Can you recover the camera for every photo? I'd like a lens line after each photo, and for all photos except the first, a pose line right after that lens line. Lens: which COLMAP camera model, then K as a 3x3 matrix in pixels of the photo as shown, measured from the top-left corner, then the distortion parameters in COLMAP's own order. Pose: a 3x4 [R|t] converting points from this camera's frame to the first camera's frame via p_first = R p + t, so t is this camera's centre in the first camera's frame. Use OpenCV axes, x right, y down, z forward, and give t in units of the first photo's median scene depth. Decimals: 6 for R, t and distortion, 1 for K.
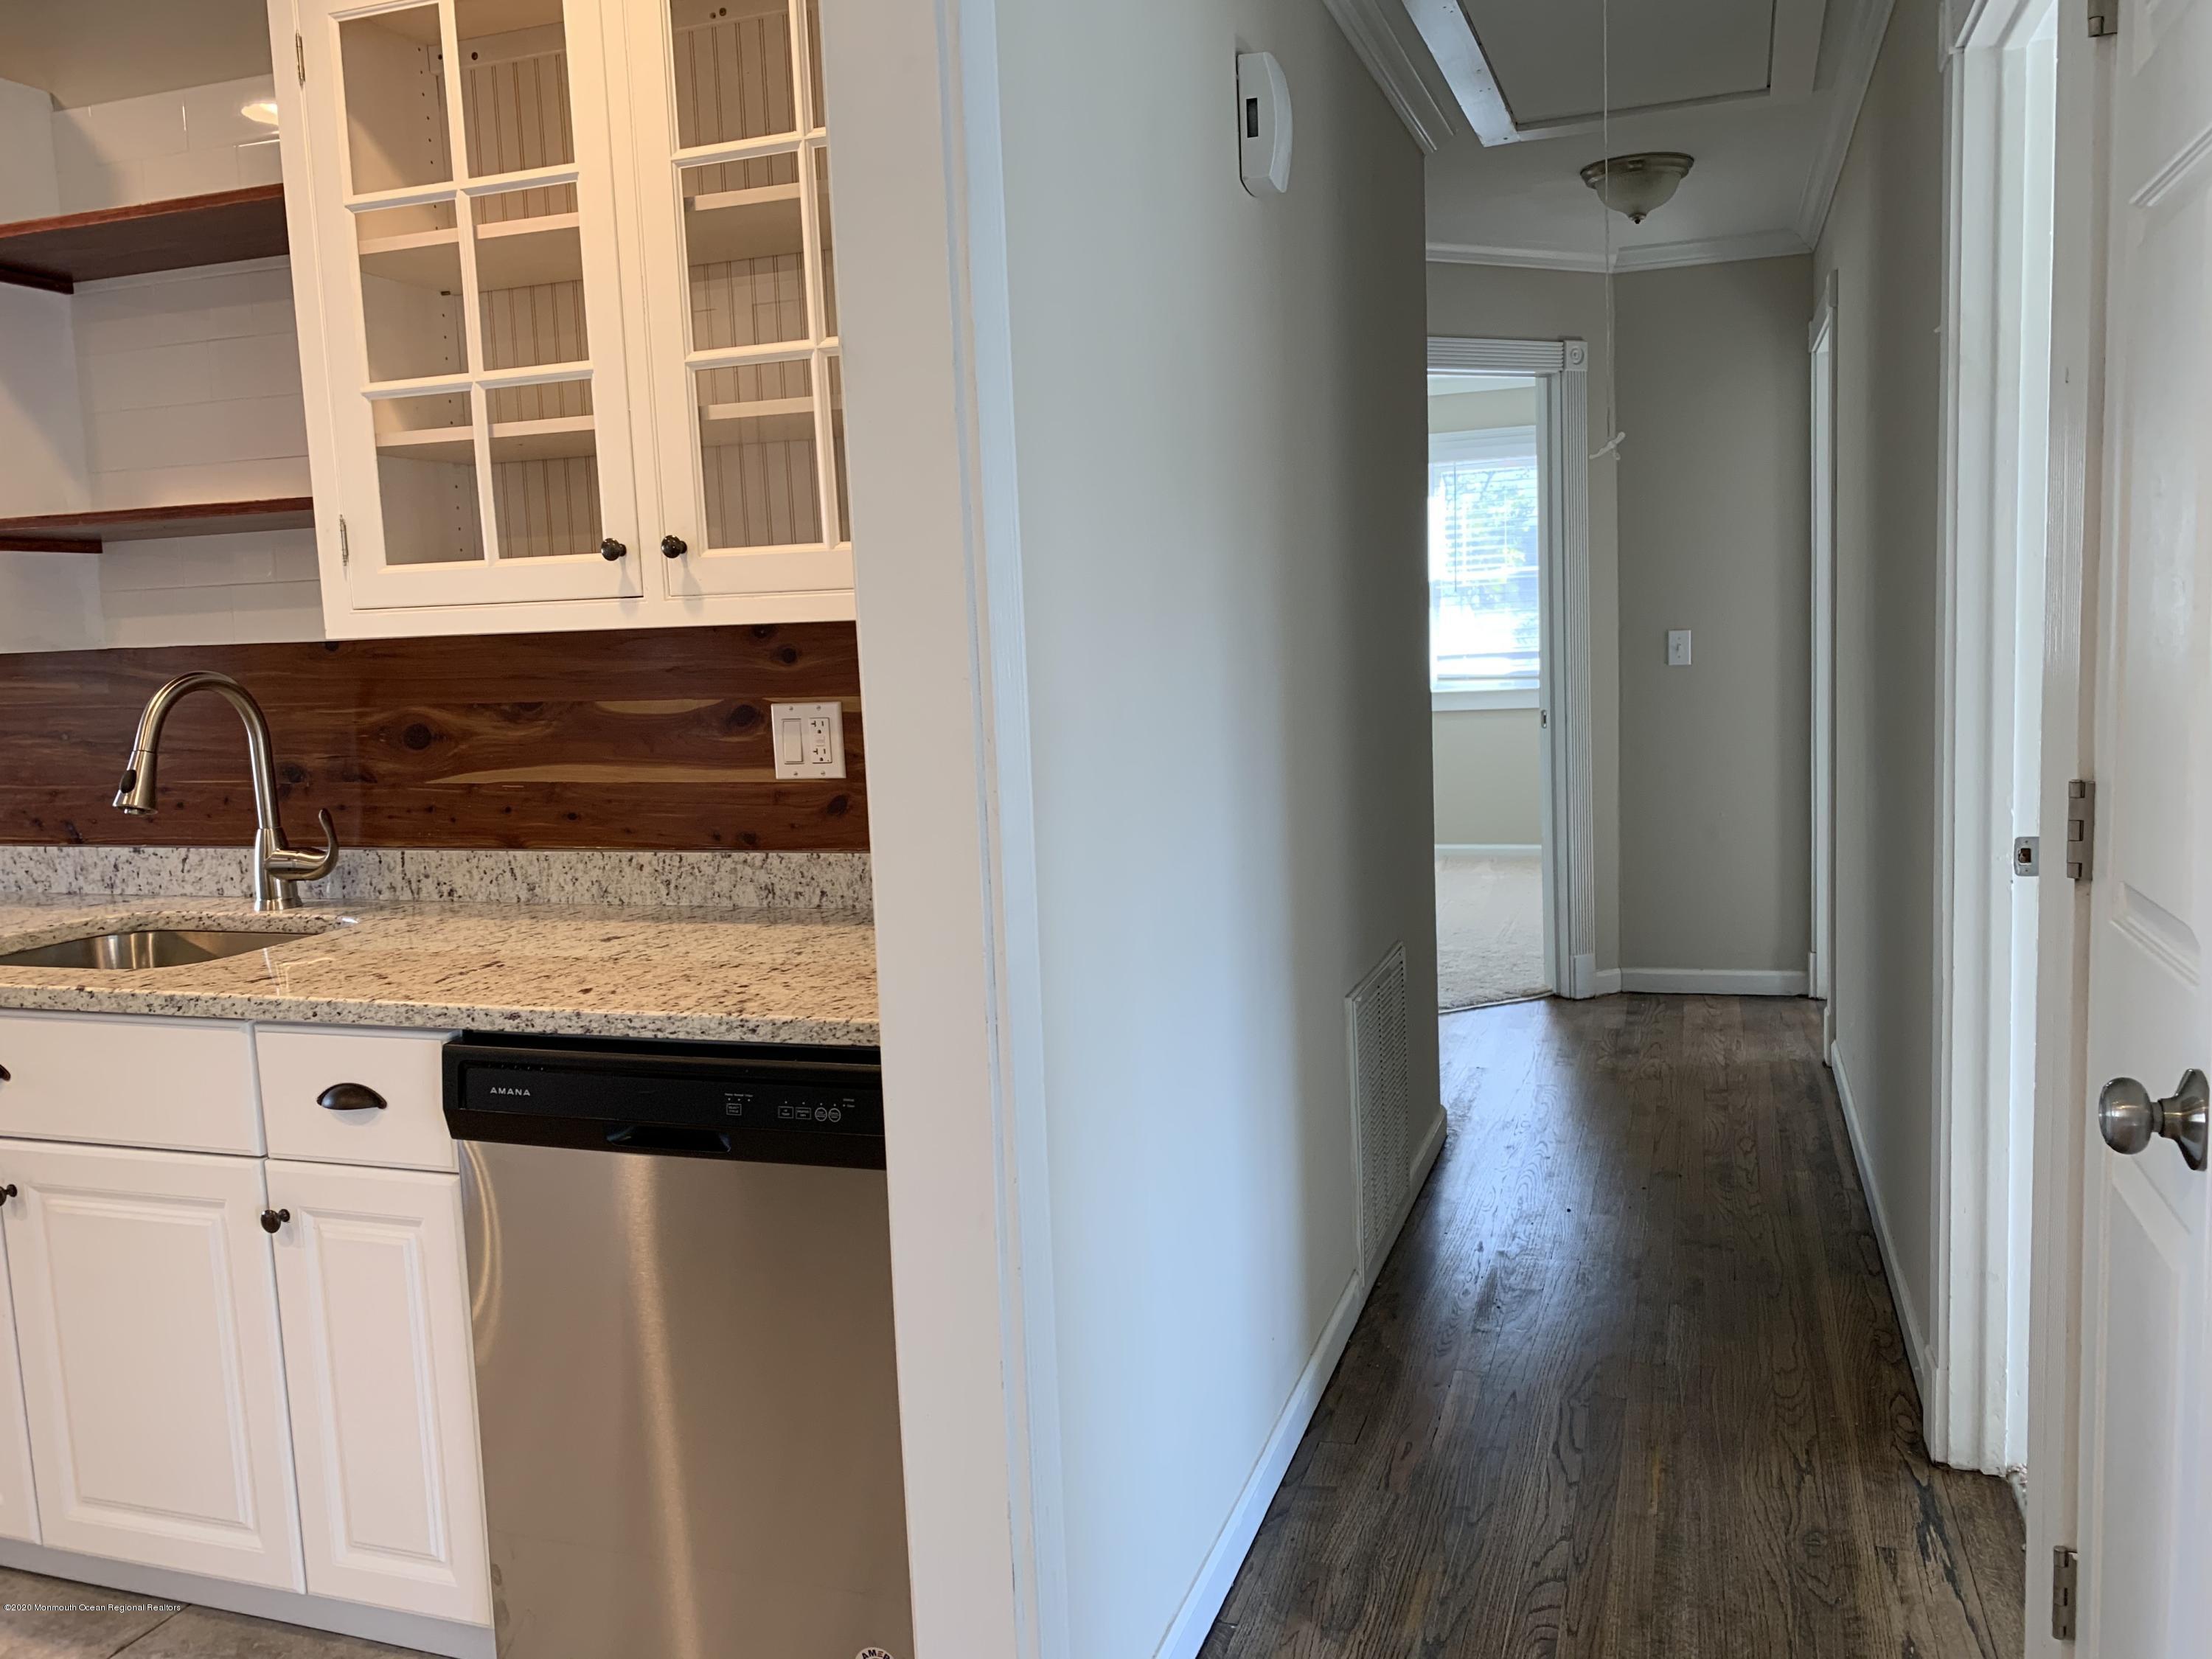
lens RADIAL K [[1704.3, 0, 1097.0], [0, 1704.3, 813.5], [0, 0, 1]] dist [0.088749, -0.167266]
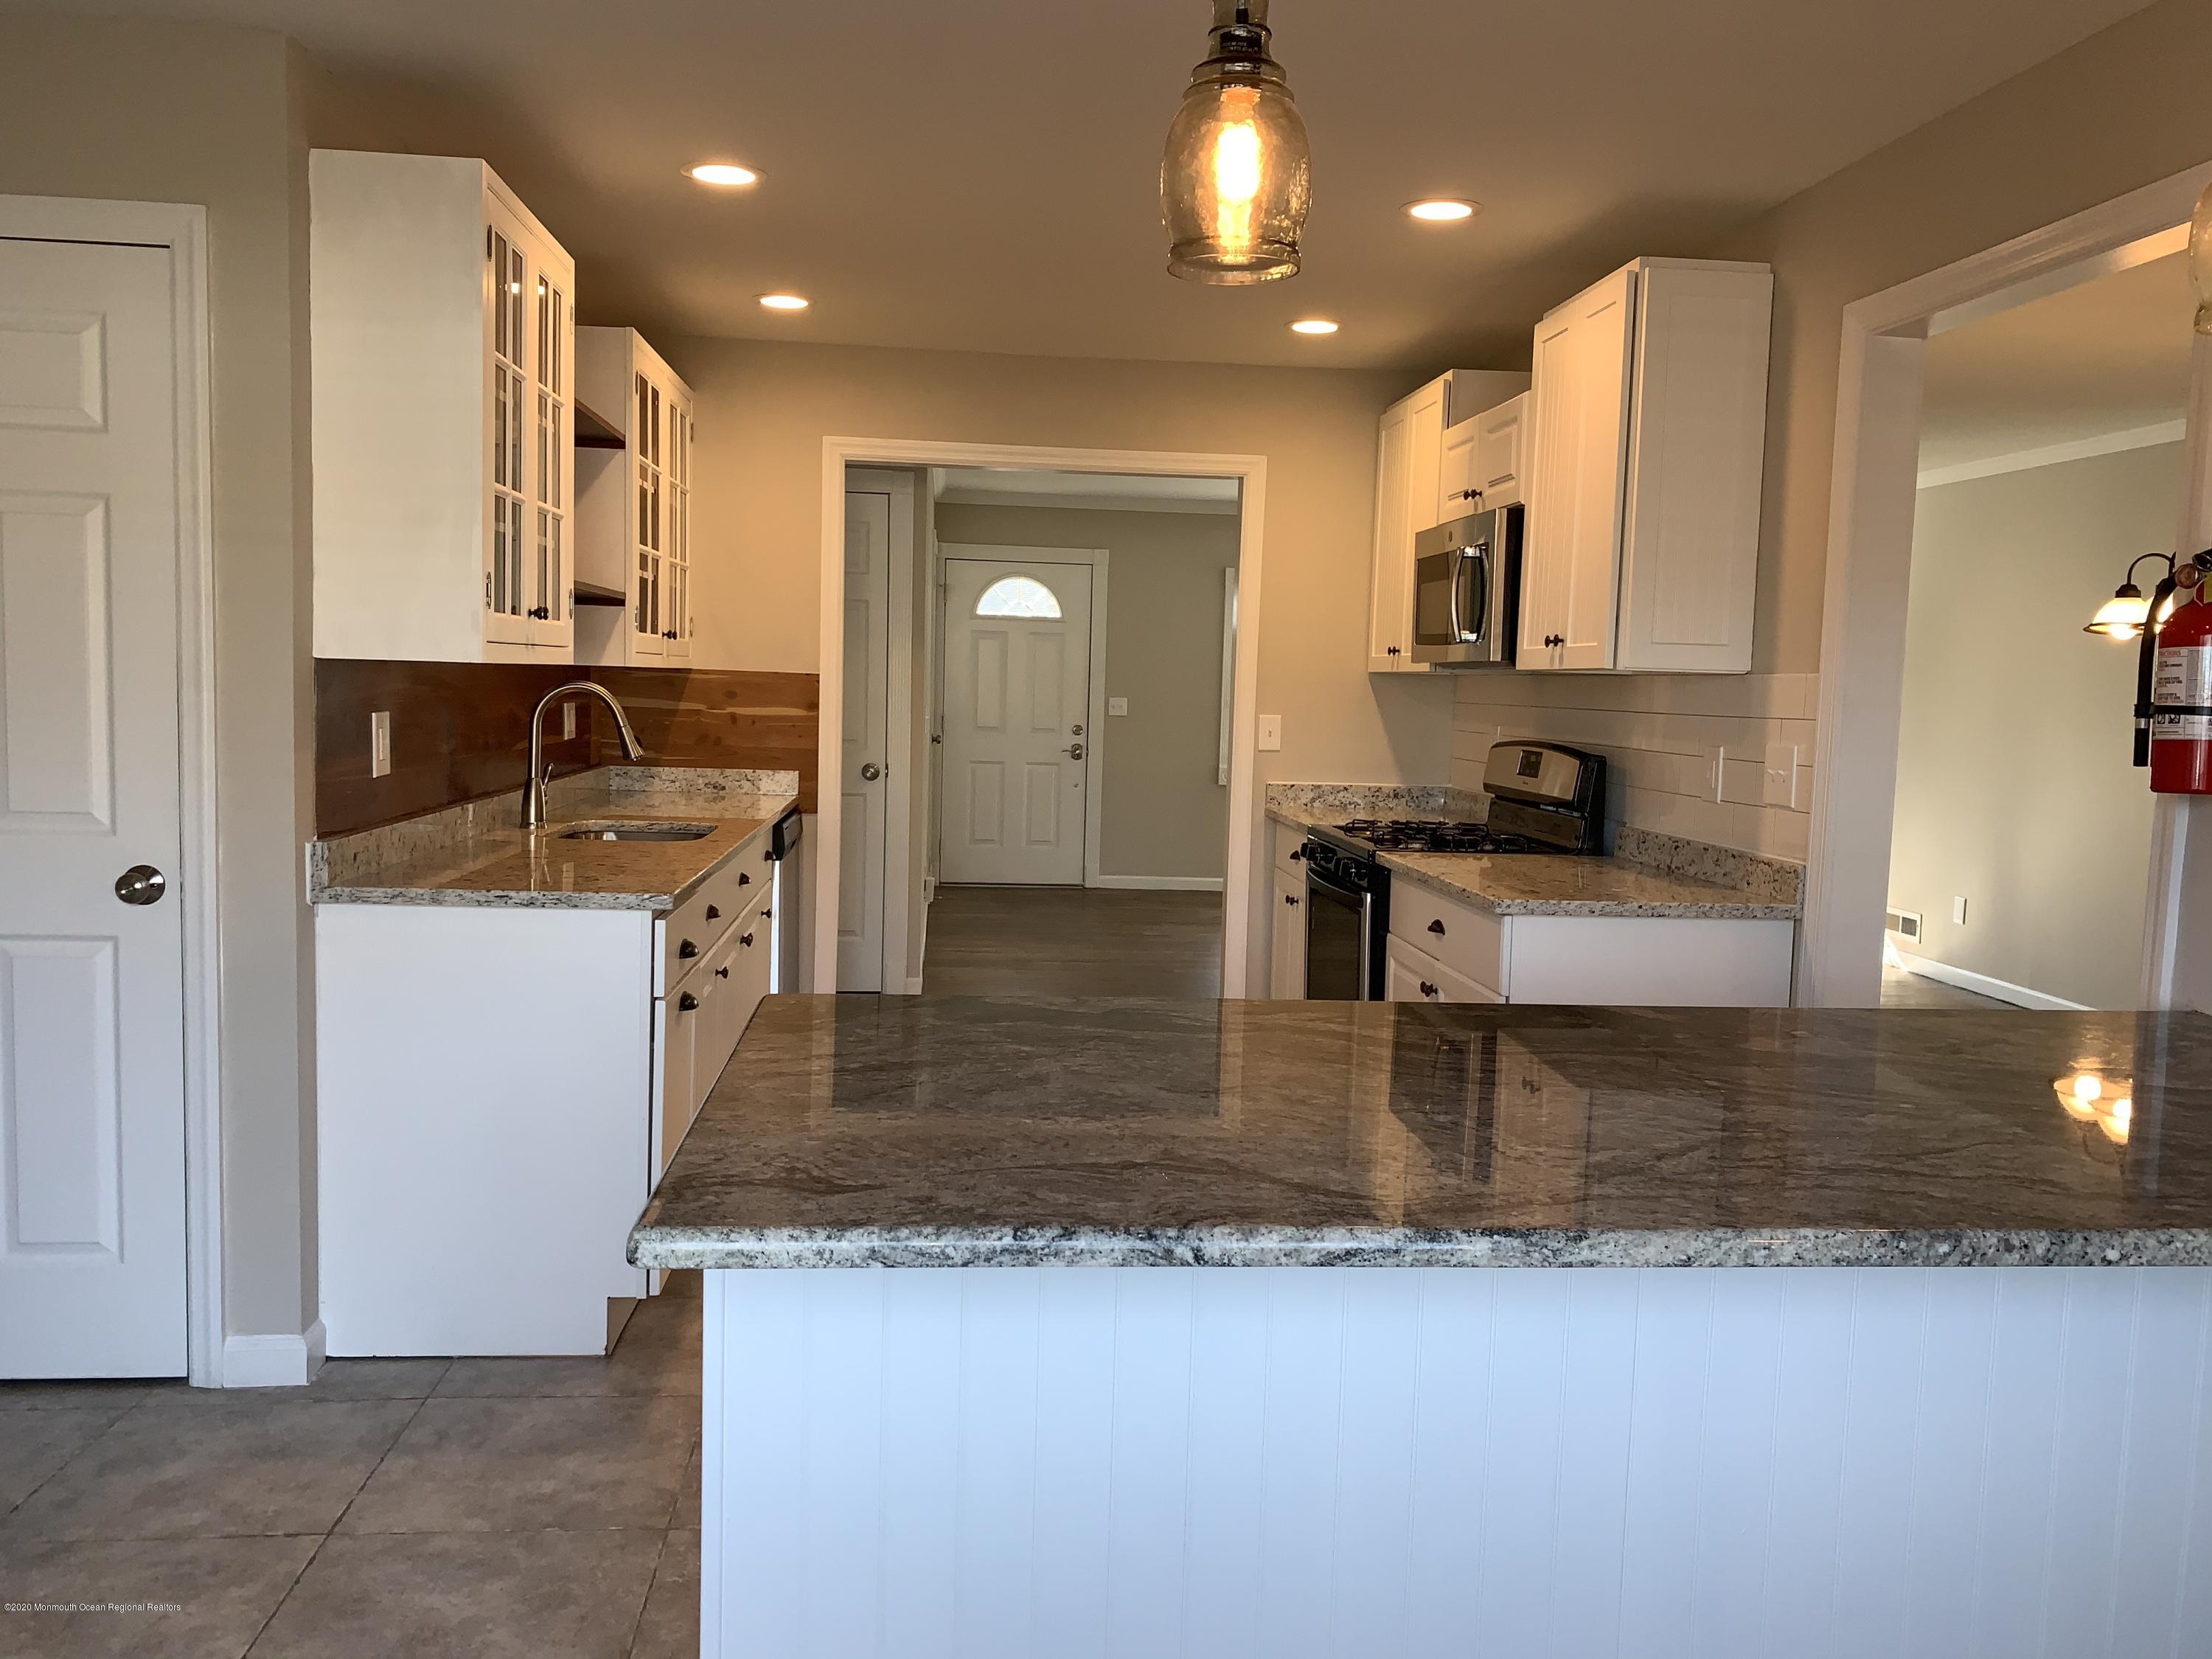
lens RADIAL K [[1704.3, 0, 1097.0], [0, 1704.3, 813.5], [0, 0, 1]] dist [0.088749, -0.167266]
pose [[-0.413260, -0.046666, 0.909417, -2.341882], [0.089228, 0.991805, 0.091441, -0.065077], [-0.906231, 0.118934, -0.405709, 1.274503]]
